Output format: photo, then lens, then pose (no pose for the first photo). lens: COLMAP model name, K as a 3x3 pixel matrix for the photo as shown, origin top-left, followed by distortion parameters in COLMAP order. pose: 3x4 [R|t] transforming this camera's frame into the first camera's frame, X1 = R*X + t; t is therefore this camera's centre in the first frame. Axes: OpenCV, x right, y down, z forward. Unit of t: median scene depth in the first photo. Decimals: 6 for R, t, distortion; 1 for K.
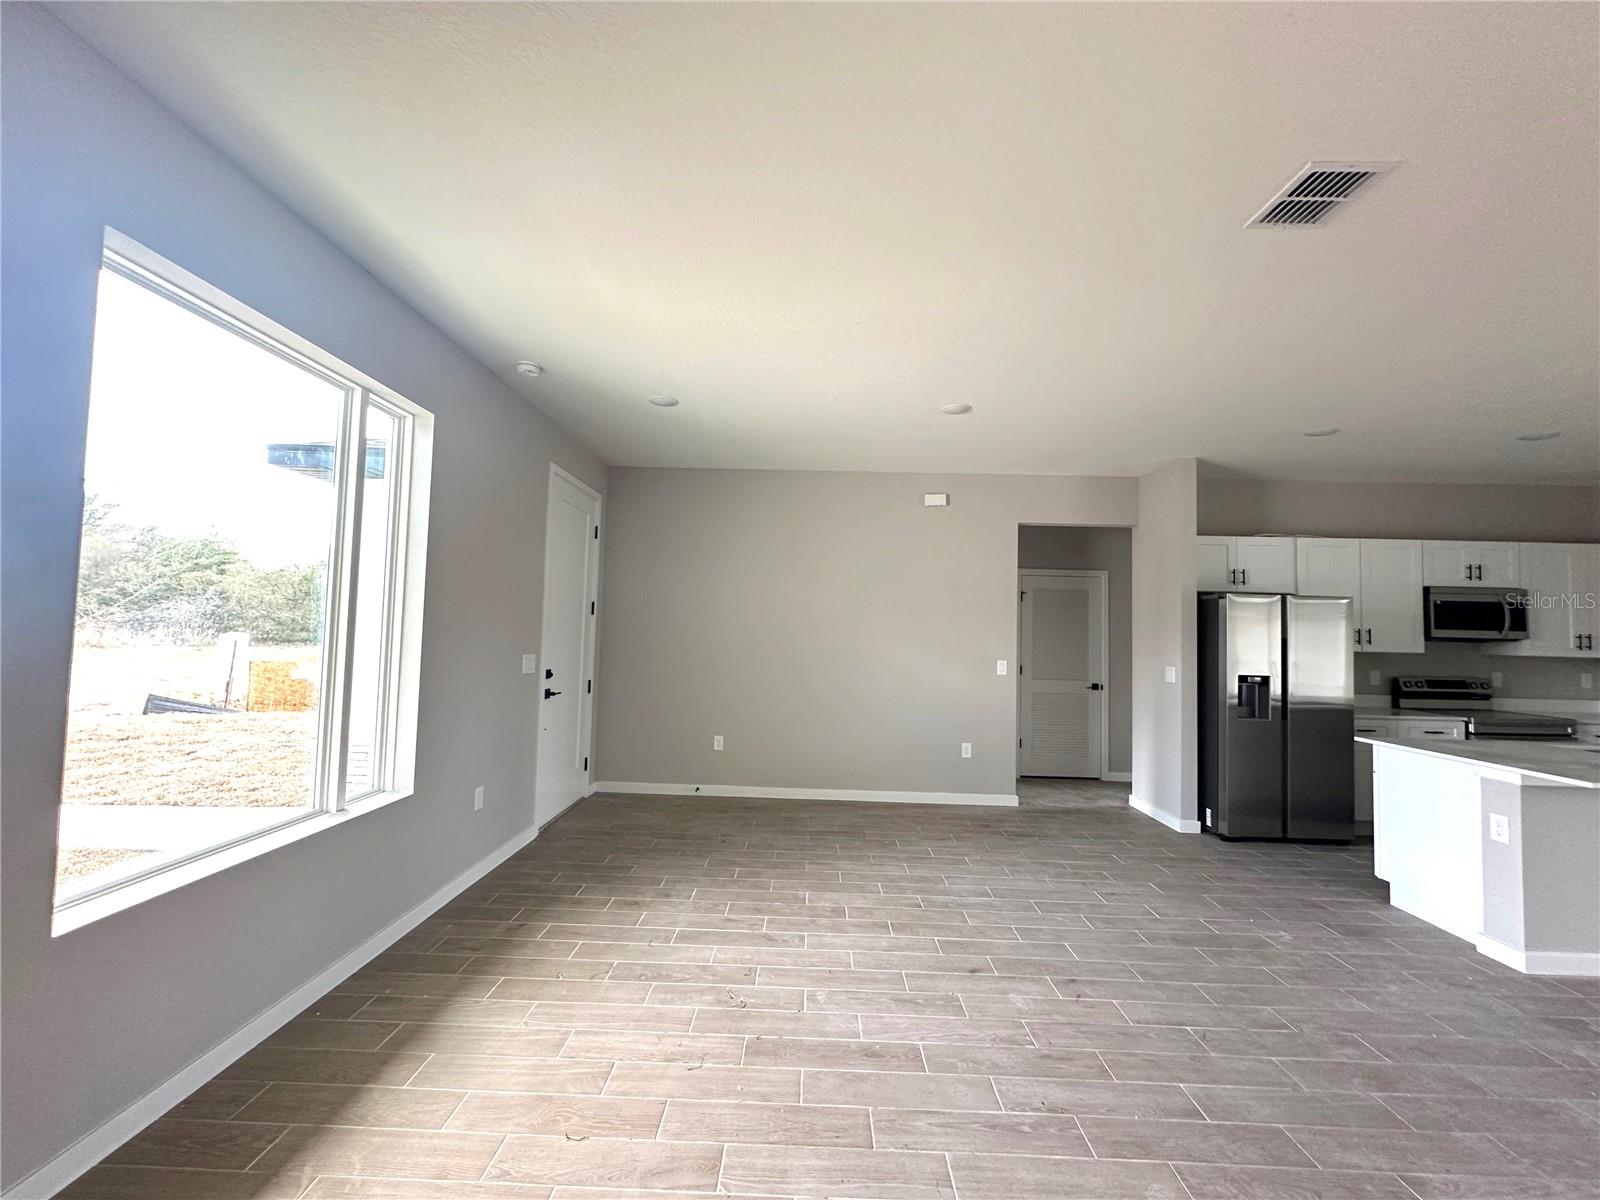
lens RADIAL K [[639.4, 0, 803.8], [0, 639.4, 604.0], [0, 0, 1]] dist [0.000115, 0.000260]
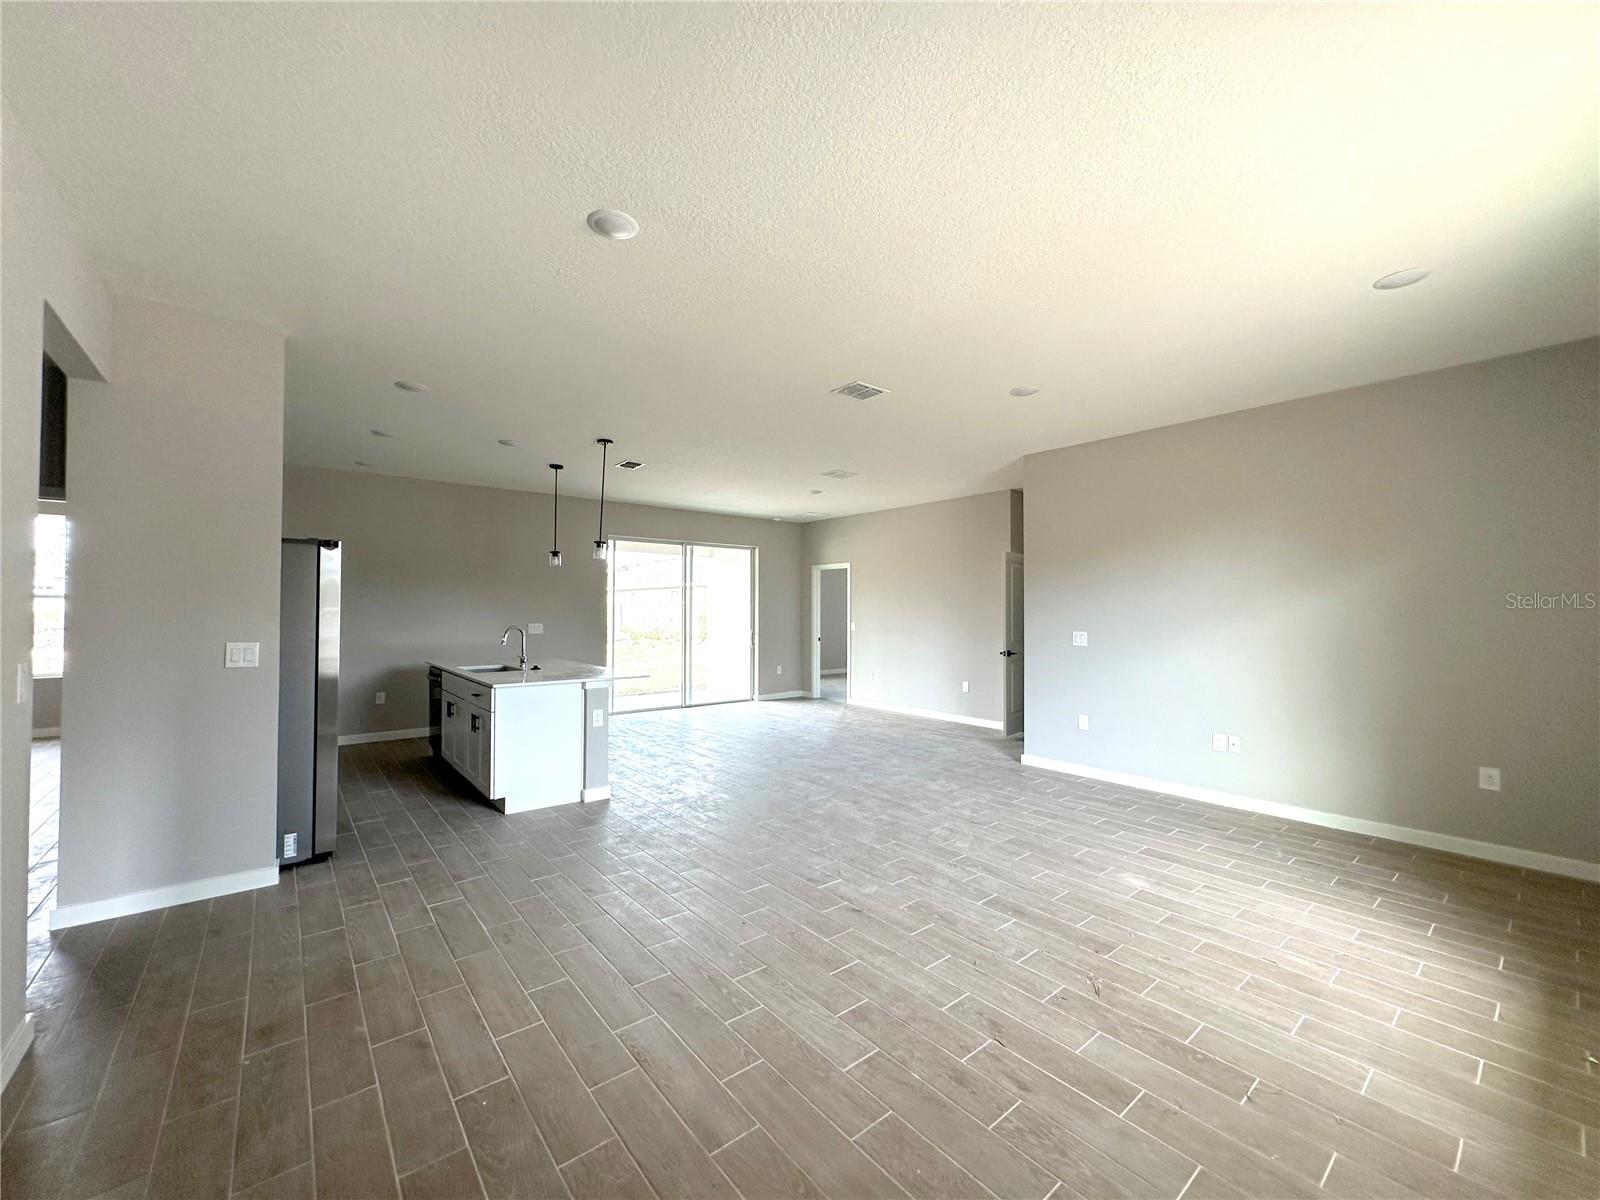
lens RADIAL K [[636.8, 0, 800.0], [0, 636.8, 600.0], [0, 0, 1]] dist [0.000428, 0.000167]
pose [[-0.643645, -0.012716, 0.765219, -0.314853], [-0.051799, 0.998293, -0.026980, 0.050375], [-0.763570, -0.057003, -0.643205, 1.143797]]
